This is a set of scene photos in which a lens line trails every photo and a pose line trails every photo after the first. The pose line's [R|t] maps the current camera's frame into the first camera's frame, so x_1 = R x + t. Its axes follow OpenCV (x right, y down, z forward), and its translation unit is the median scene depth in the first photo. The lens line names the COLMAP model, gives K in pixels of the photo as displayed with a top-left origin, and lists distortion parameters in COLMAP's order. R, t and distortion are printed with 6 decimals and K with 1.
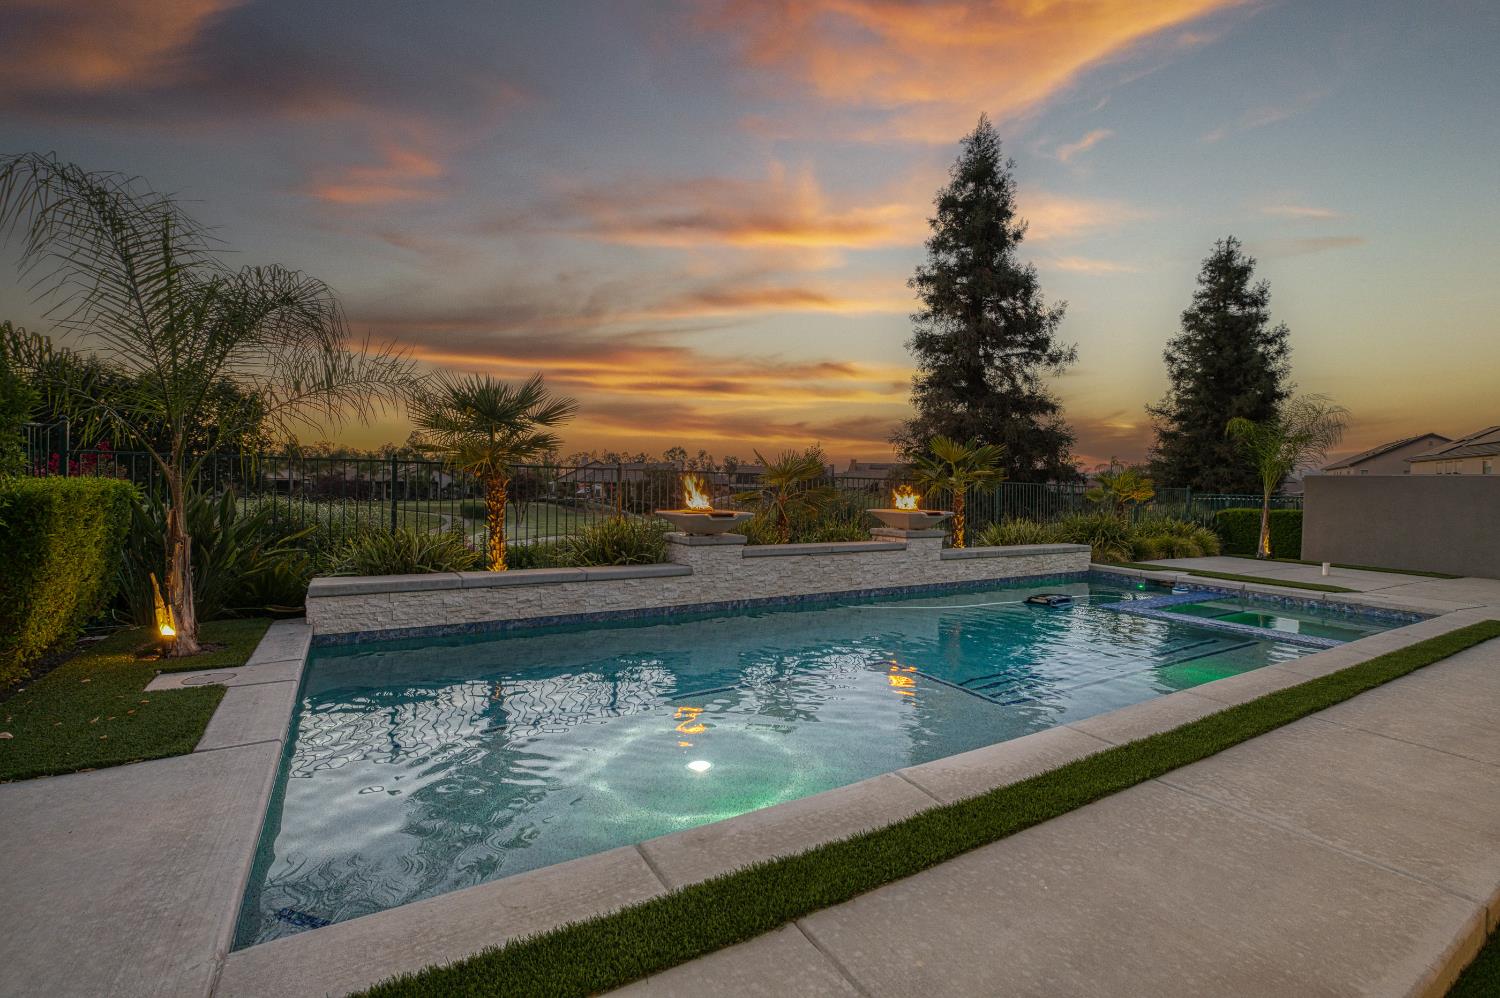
lens RADIAL K [[673.4, 0, 763.6], [0, 673.4, 488.2], [0, 0, 1]] dist [-0.001541, 0.000221]
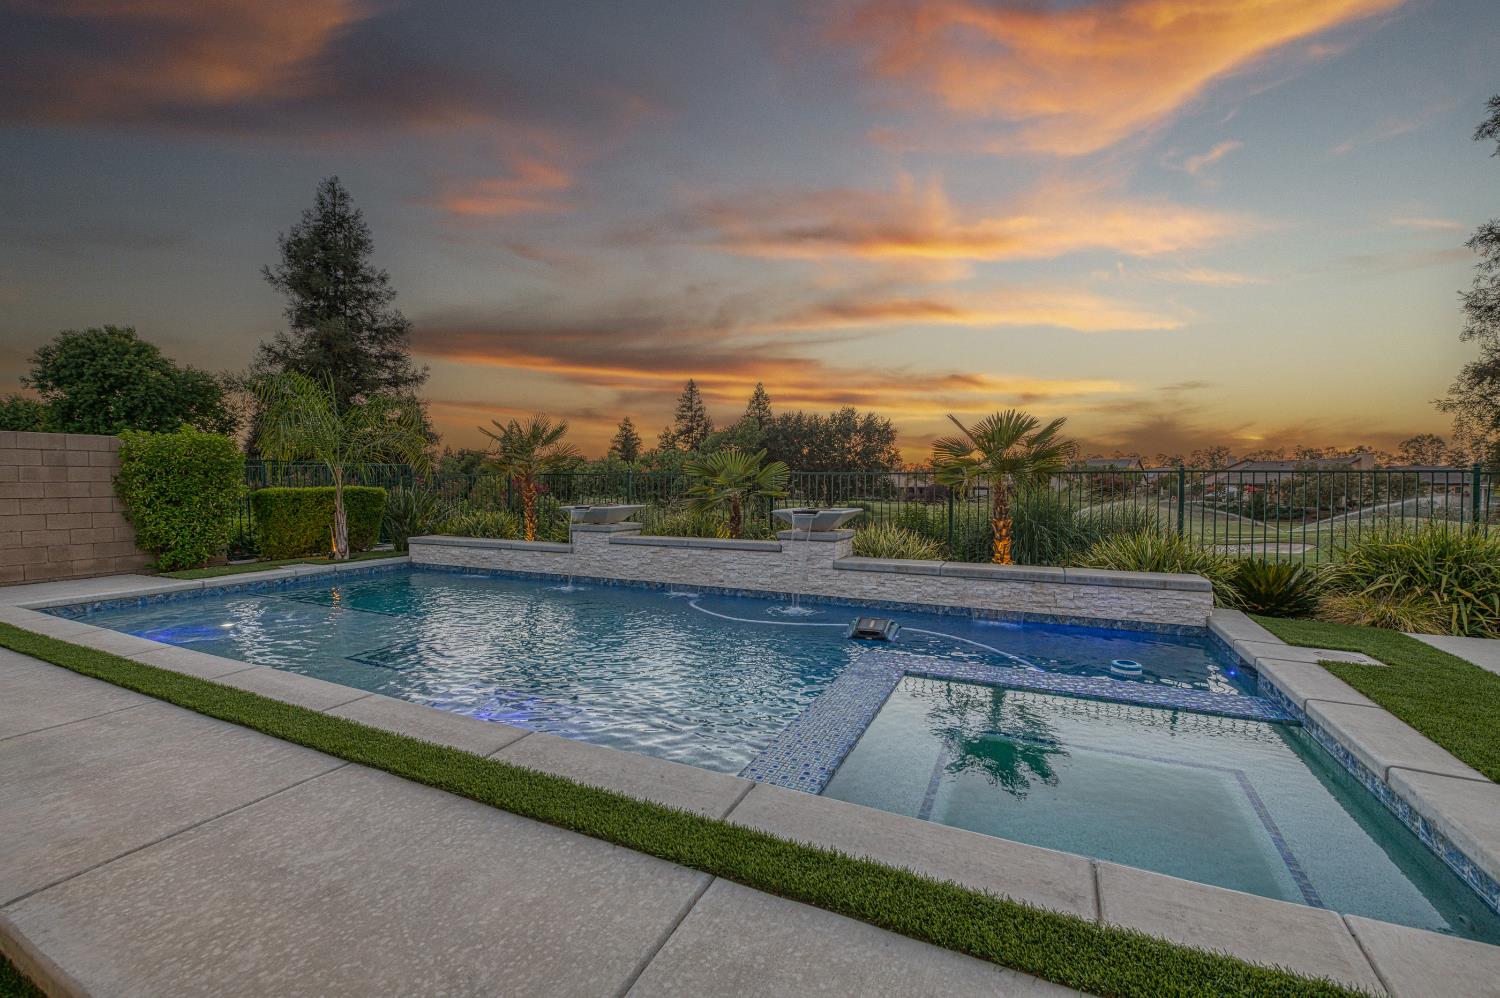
lens RADIAL K [[596.8, 0, 740.2], [0, 596.8, 504.8], [0, 0, 1]] dist [-0.003109, -0.000336]
pose [[0.547488, 0.009740, -0.836757, 0.658675], [0.008693, 0.999812, 0.017326, 0.010885], [0.836768, -0.016759, 0.547301, 0.402228]]
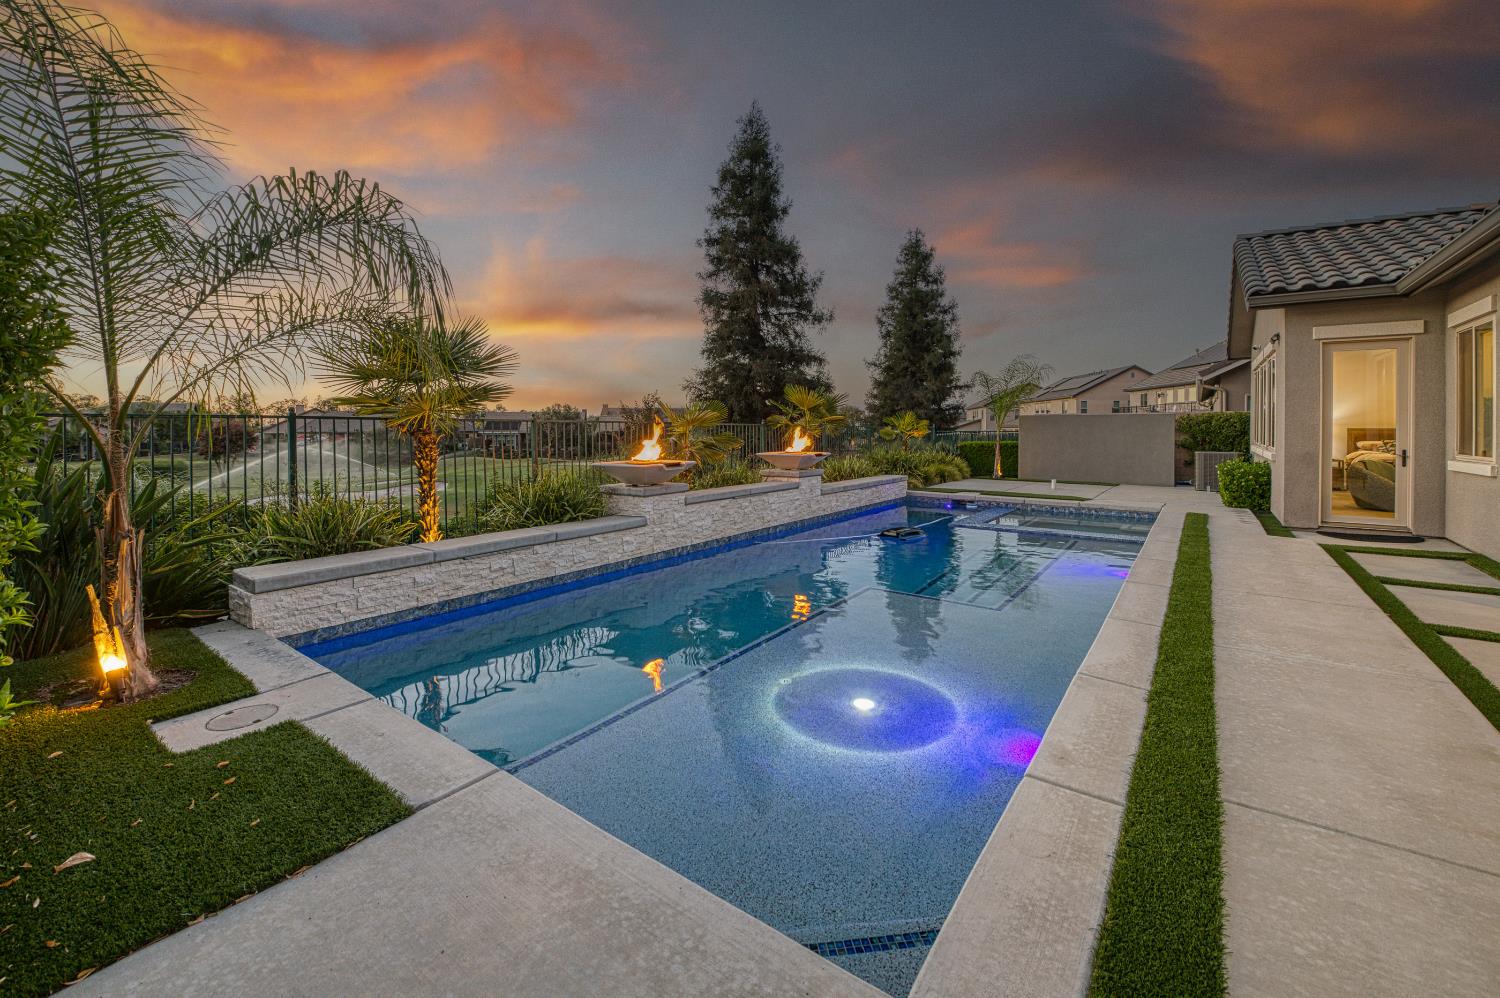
lens RADIAL K [[627.1, 0, 753.5], [0, 627.1, 432.0], [0, 0, 1]] dist [-0.000549, -0.000319]
pose [[0.925600, -0.024606, 0.377702, -0.193317], [0.023785, 0.999694, 0.006838, -0.007985], [-0.377755, 0.002654, 0.925902, 0.050368]]
